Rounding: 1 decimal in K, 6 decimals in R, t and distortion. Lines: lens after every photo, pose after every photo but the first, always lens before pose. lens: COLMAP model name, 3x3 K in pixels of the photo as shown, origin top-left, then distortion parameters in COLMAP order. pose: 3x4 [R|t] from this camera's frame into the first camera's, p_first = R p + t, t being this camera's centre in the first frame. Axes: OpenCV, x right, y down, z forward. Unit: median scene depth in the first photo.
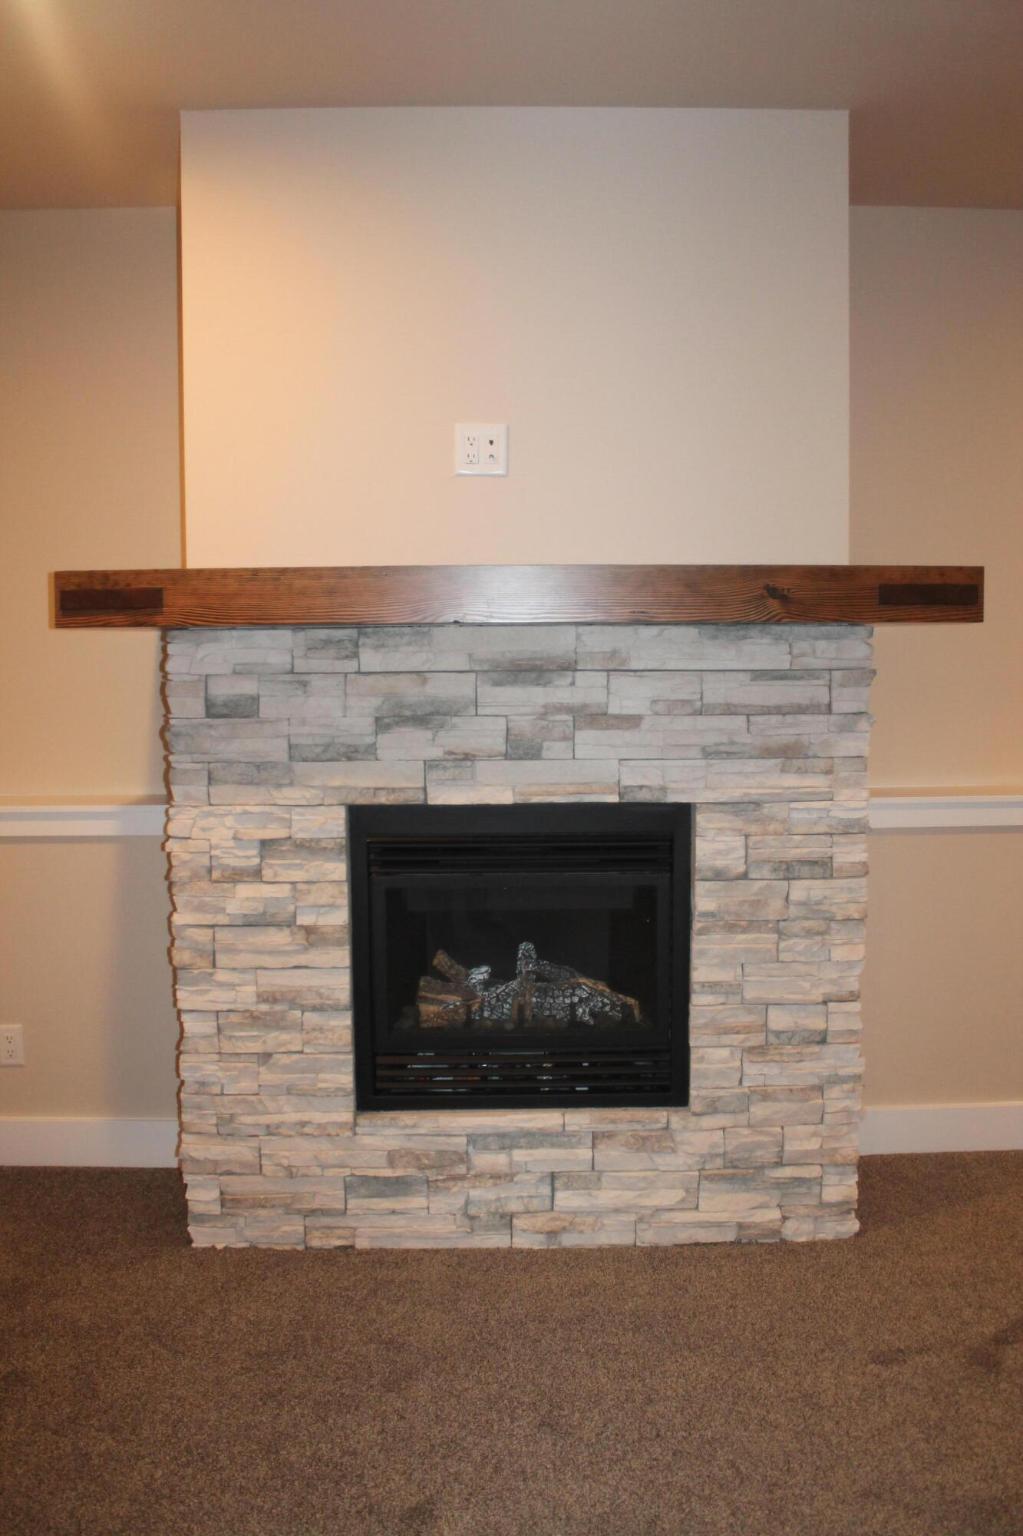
lens RADIAL K [[1292.2, 0, 509.0], [0, 1292.2, 762.1], [0, 0, 1]] dist [-0.155424, 0.122804]
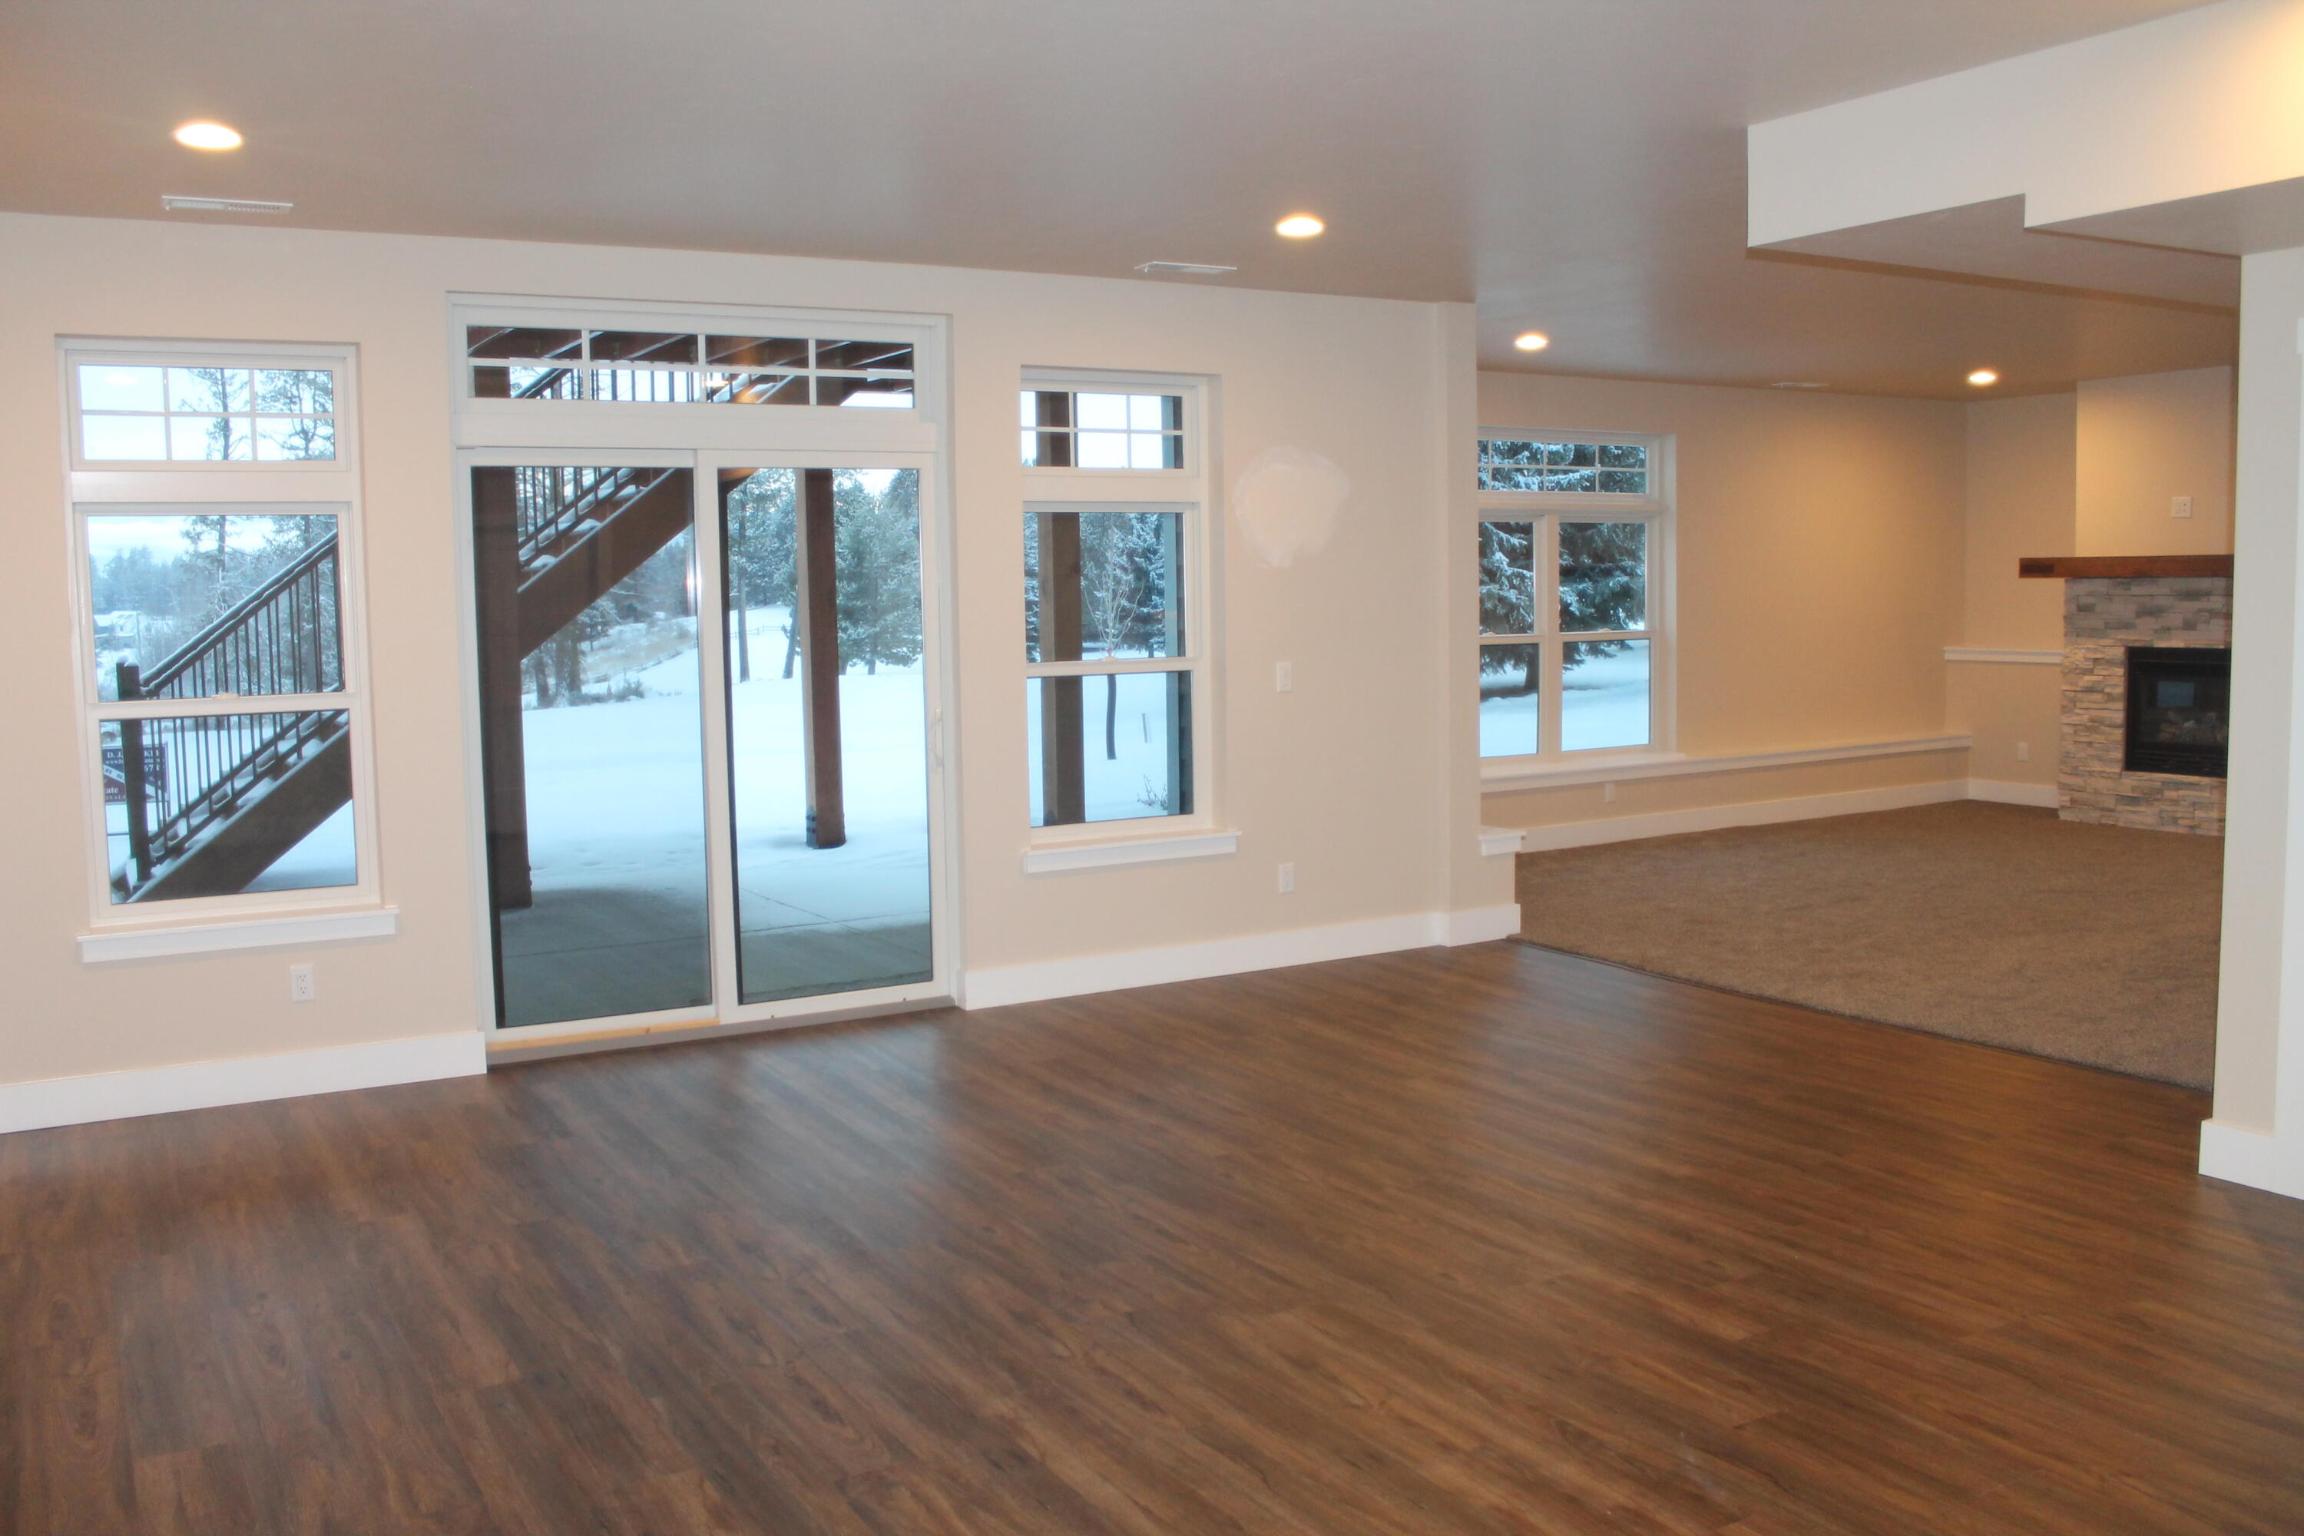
lens RADIAL K [[1938.3, 0, 1130.2], [0, 1938.3, 757.2], [0, 0, 1]] dist [-0.155424, 0.122804]
pose [[0.486543, 0.075799, -0.870362, 2.167999], [-0.064179, 0.996638, 0.050919, 0.190195], [0.871296, 0.031085, 0.489772, -2.547463]]
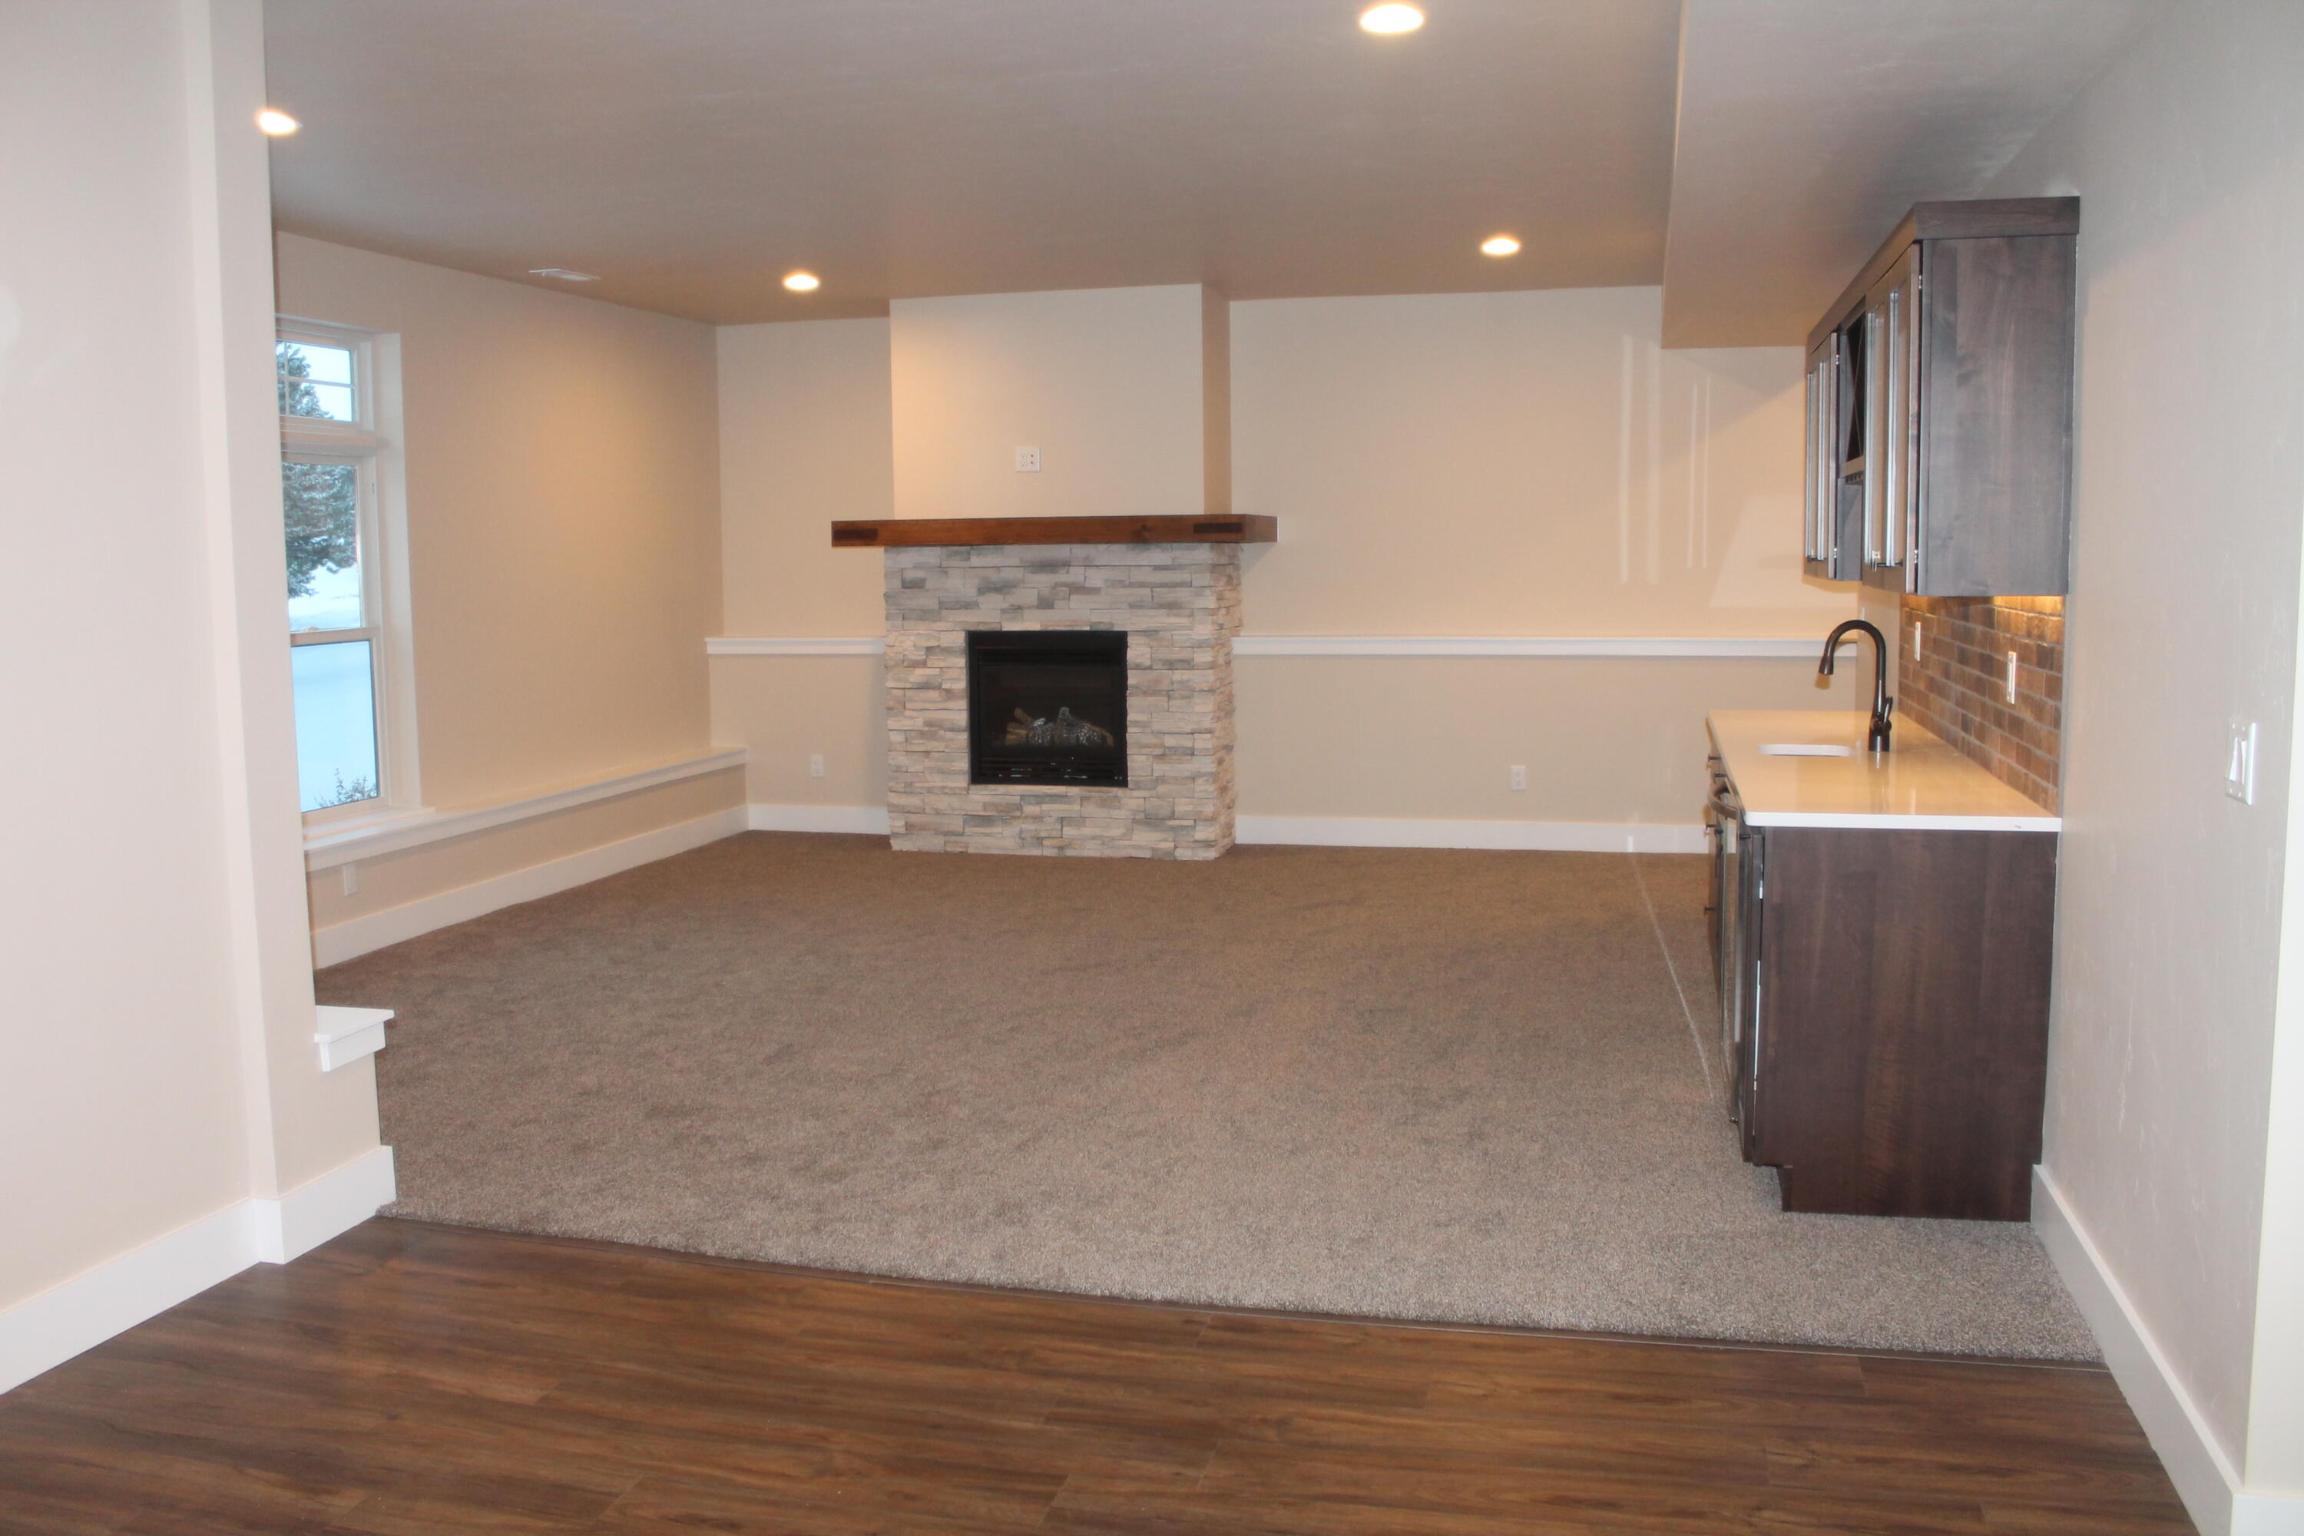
lens RADIAL K [[1938.3, 0, 1154.0], [0, 1938.3, 762.4], [0, 0, 1]] dist [-0.155424, 0.122804]
pose [[0.965349, 0.024678, -0.259792, 0.978608], [-0.019572, 0.999561, 0.022225, 0.169349], [0.260227, -0.016370, 0.965409, -1.929675]]
